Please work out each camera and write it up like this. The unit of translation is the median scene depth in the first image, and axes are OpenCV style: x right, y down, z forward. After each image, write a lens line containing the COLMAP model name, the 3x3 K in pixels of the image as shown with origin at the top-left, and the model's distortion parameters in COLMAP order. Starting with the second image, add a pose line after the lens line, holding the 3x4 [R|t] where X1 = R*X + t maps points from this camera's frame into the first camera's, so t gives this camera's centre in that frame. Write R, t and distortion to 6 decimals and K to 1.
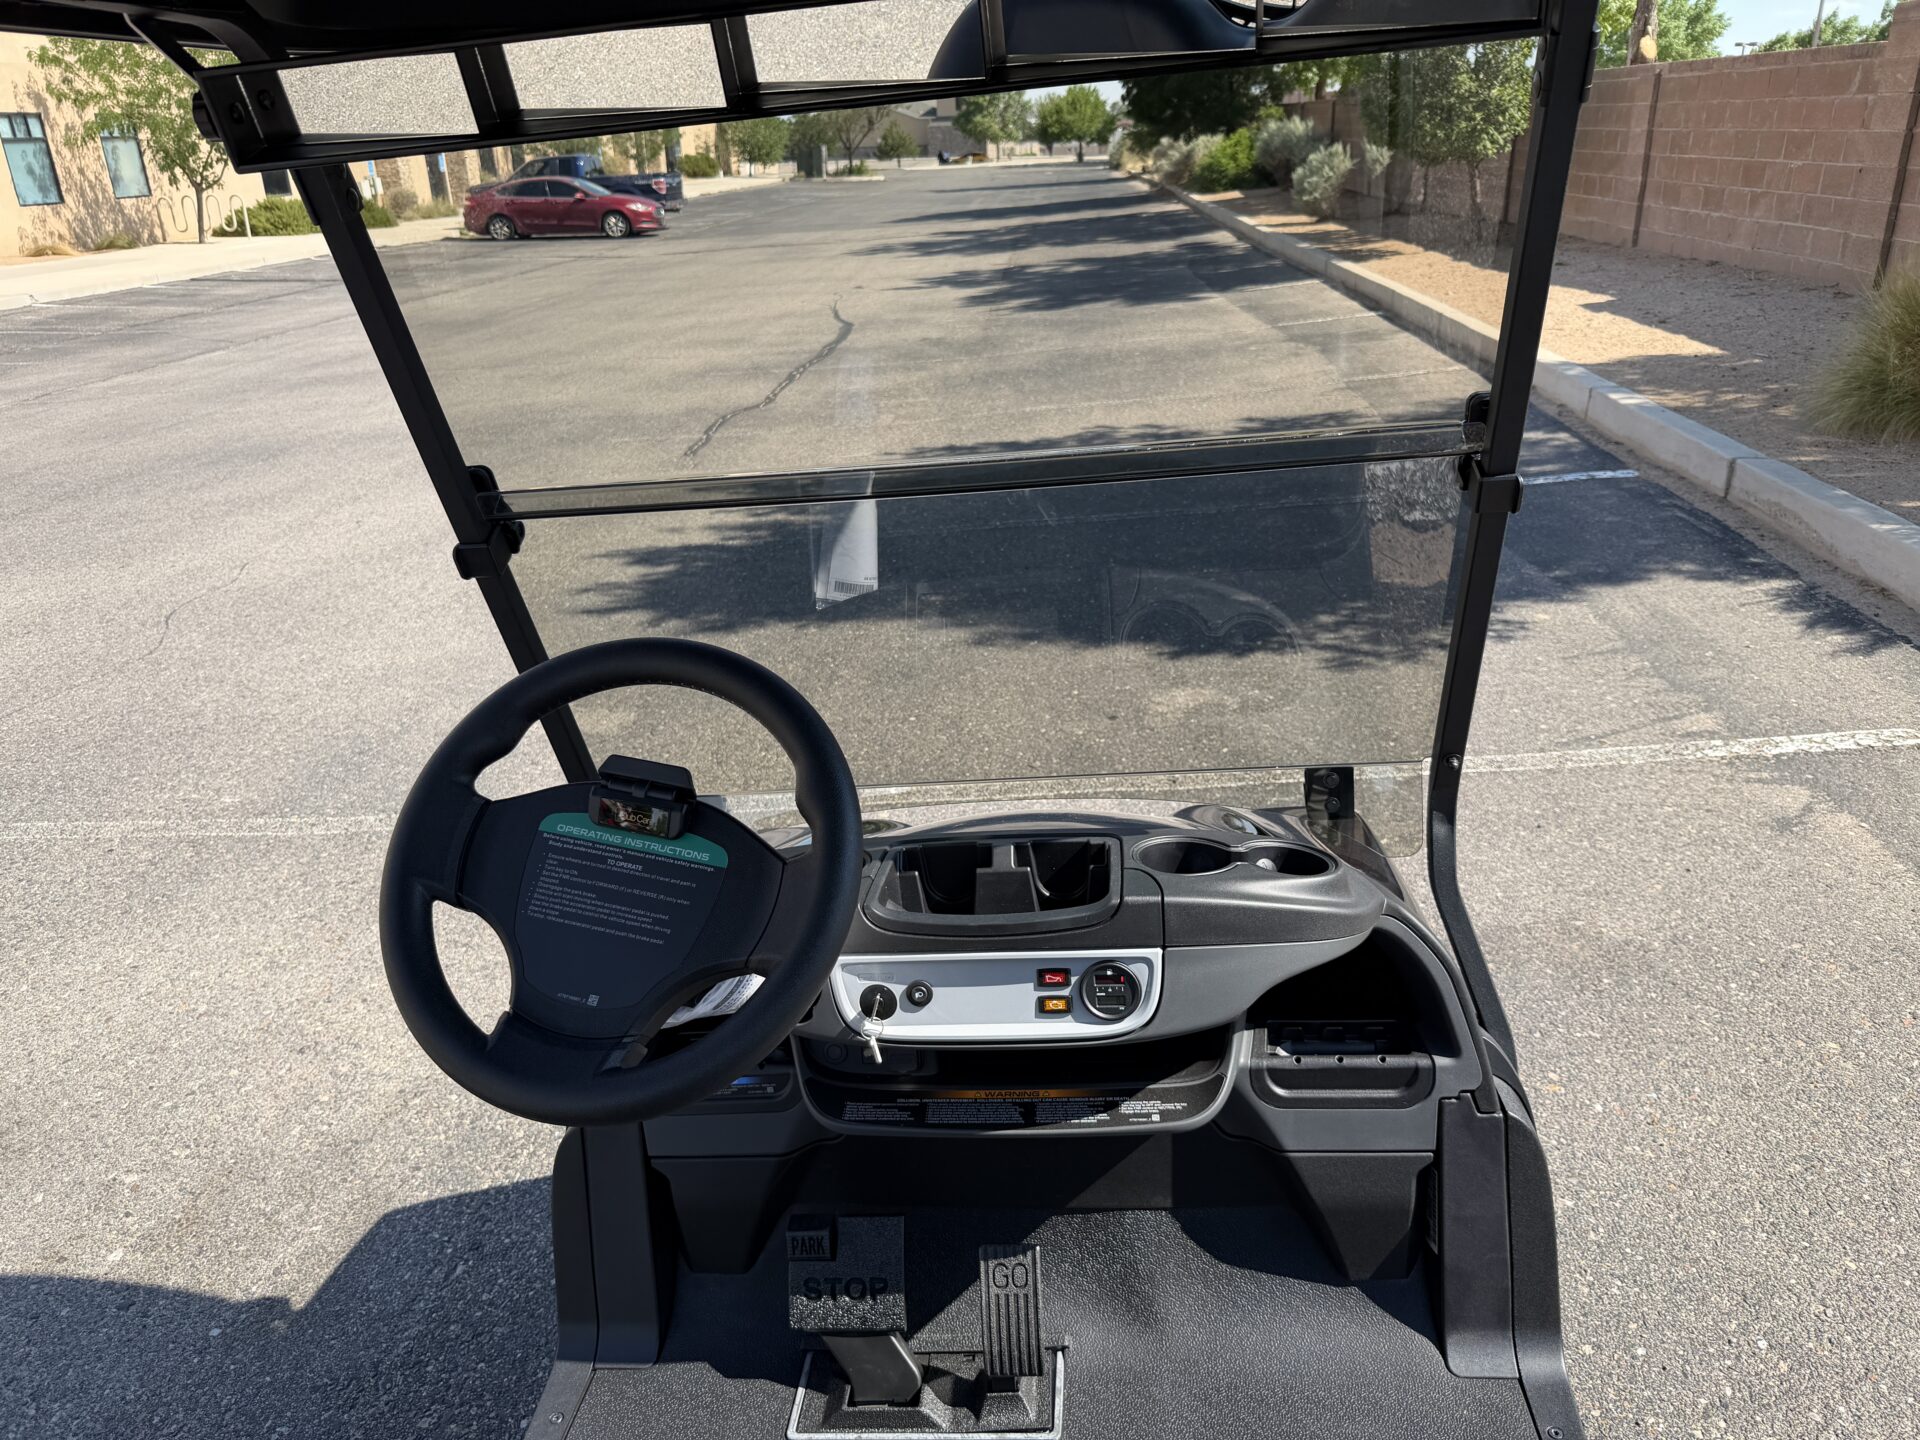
lens RADIAL K [[1361.1, 0, 971.9], [0, 1361.1, 743.5], [0, 0, 1]] dist [0.012119, -0.027029]
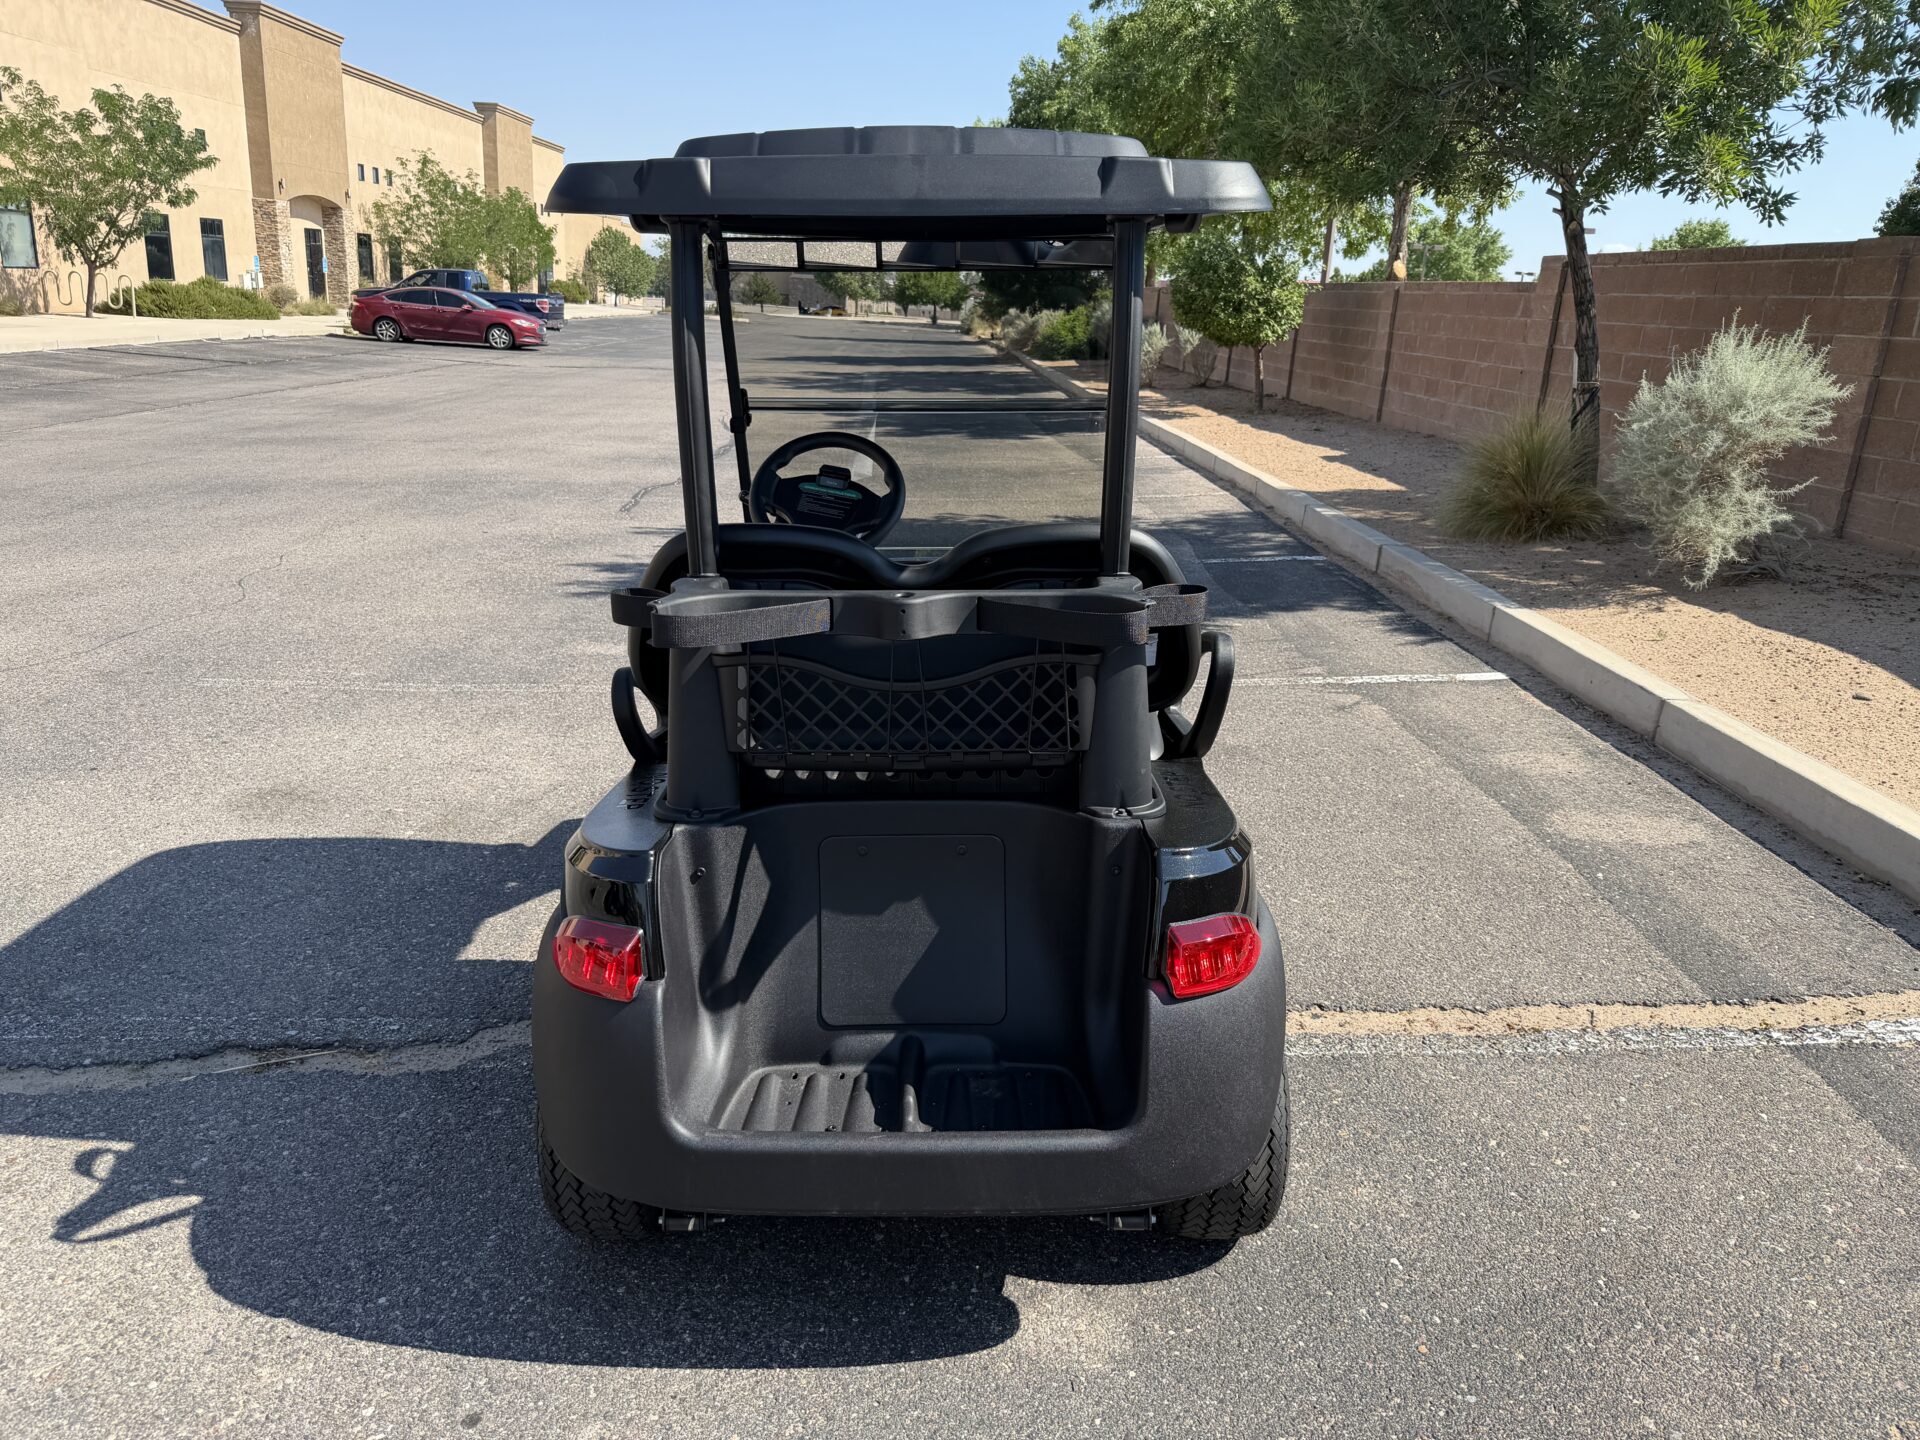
lens RADIAL K [[1361.1, 0, 954.4], [0, 1361.1, 730.0], [0, 0, 1]] dist [0.012119, -0.027029]
pose [[0.992150, 0.059731, 0.109868, -0.017841], [-0.047254, 0.992488, -0.112848, 0.062003], [-0.115783, 0.106770, 0.987519, -0.133991]]
